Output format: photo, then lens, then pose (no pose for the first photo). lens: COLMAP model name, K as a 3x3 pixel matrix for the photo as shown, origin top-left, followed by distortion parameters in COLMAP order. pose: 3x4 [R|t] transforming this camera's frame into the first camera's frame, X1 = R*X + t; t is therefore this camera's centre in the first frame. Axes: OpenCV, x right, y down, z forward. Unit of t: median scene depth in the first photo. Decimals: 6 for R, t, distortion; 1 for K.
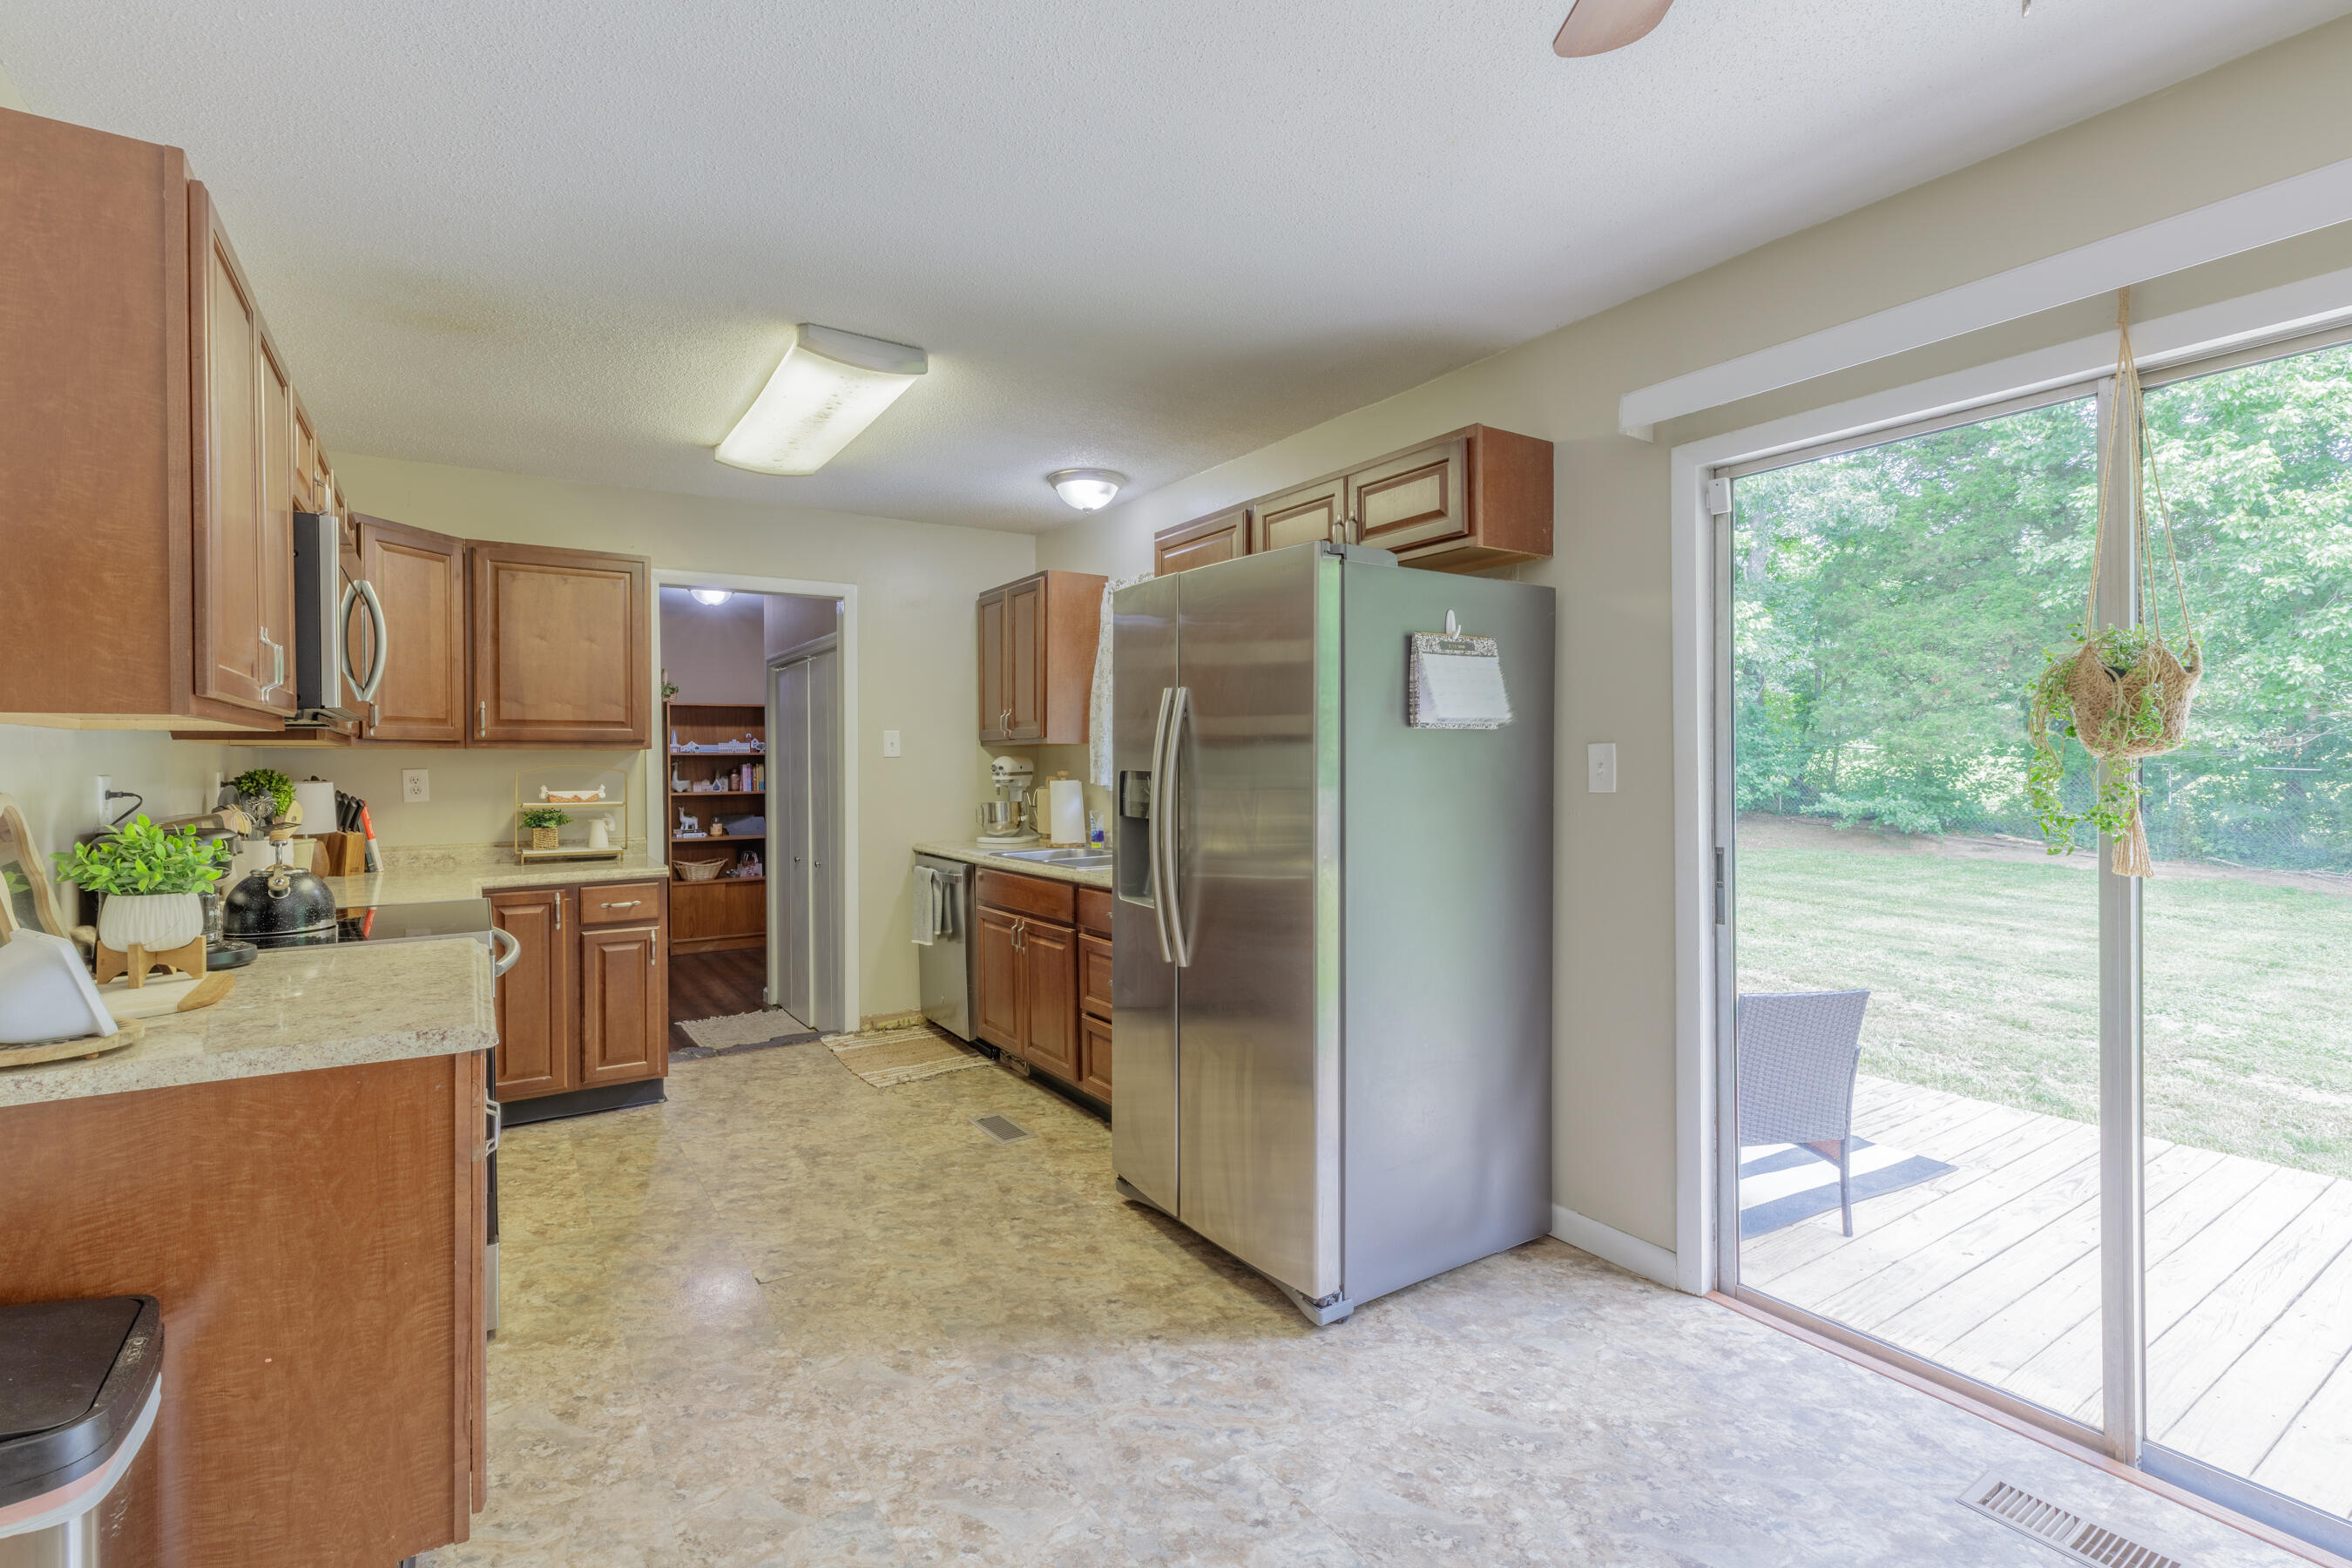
lens RADIAL K [[1066.4, 0, 1195.6], [0, 1066.4, 767.5], [0, 0, 1]] dist [0.000195, 0.000276]
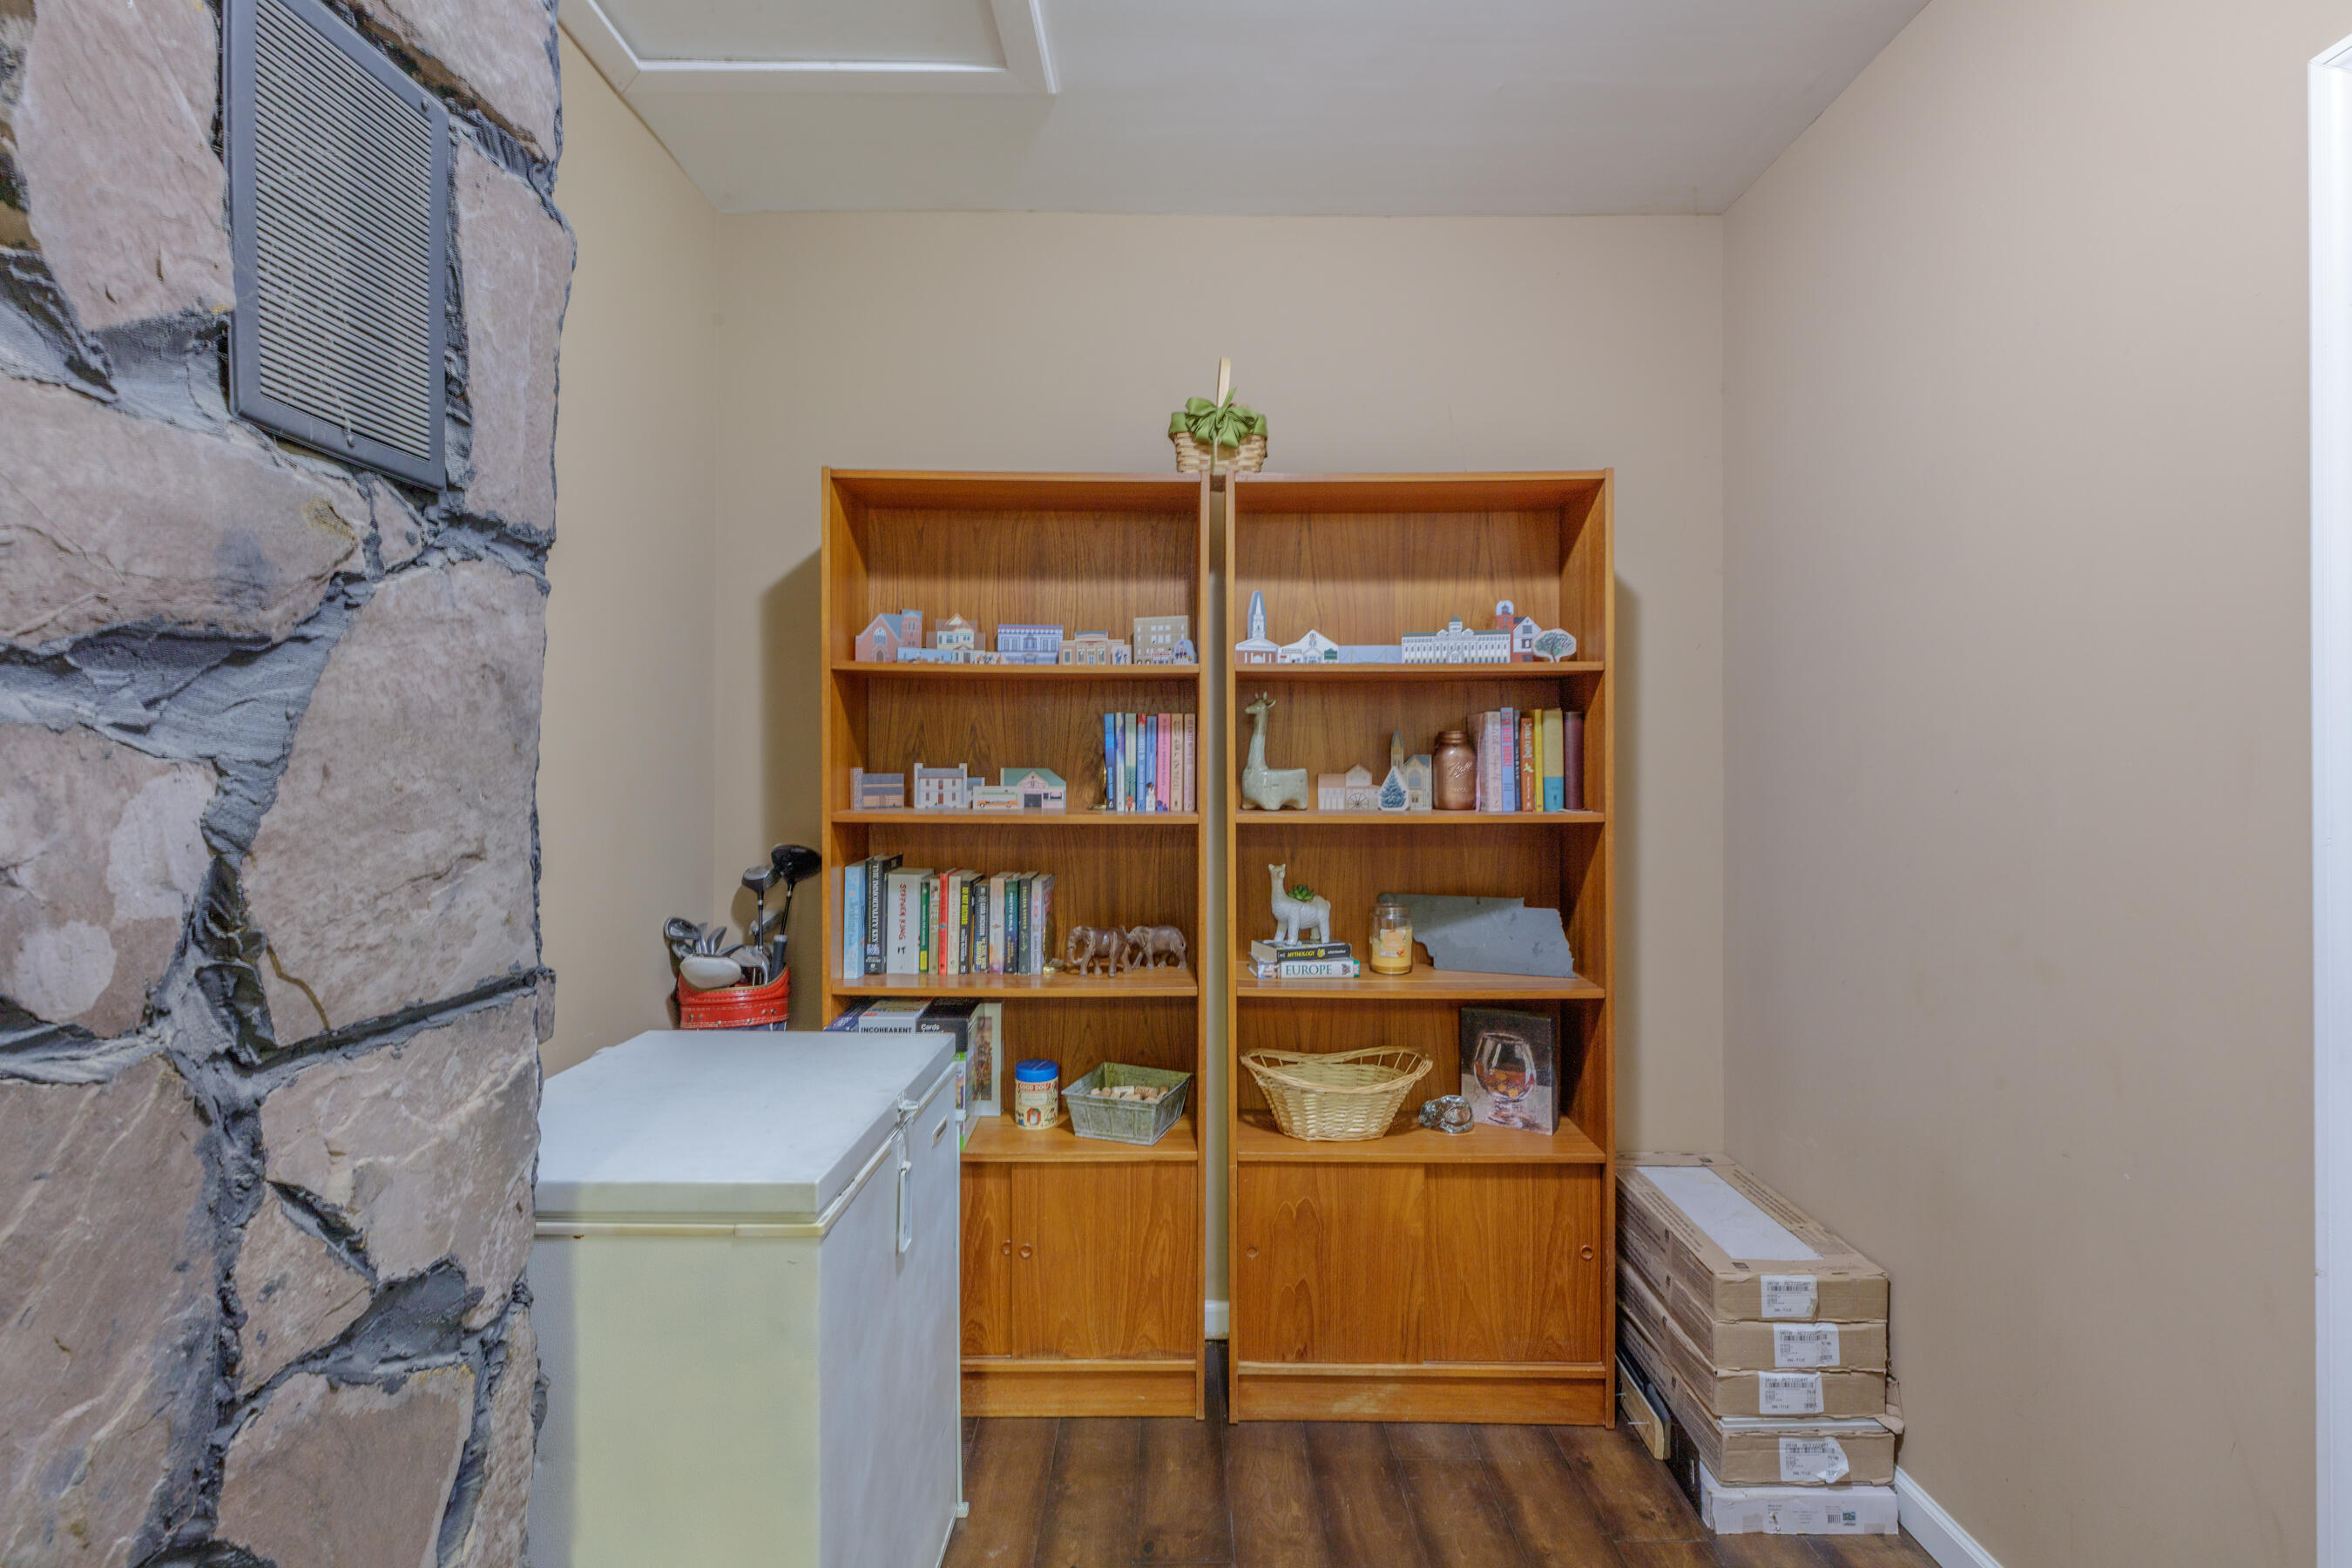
lens RADIAL K [[1074.2, 0, 1178.2], [0, 1074.2, 780.3], [0, 0, 1]] dist [0.002187, -0.000005]
pose [[0.824820, 0.009645, -0.565313, -0.714036], [-0.009371, 0.999950, 0.003388, 0.030166], [0.565318, 0.002502, 0.824869, 1.561170]]
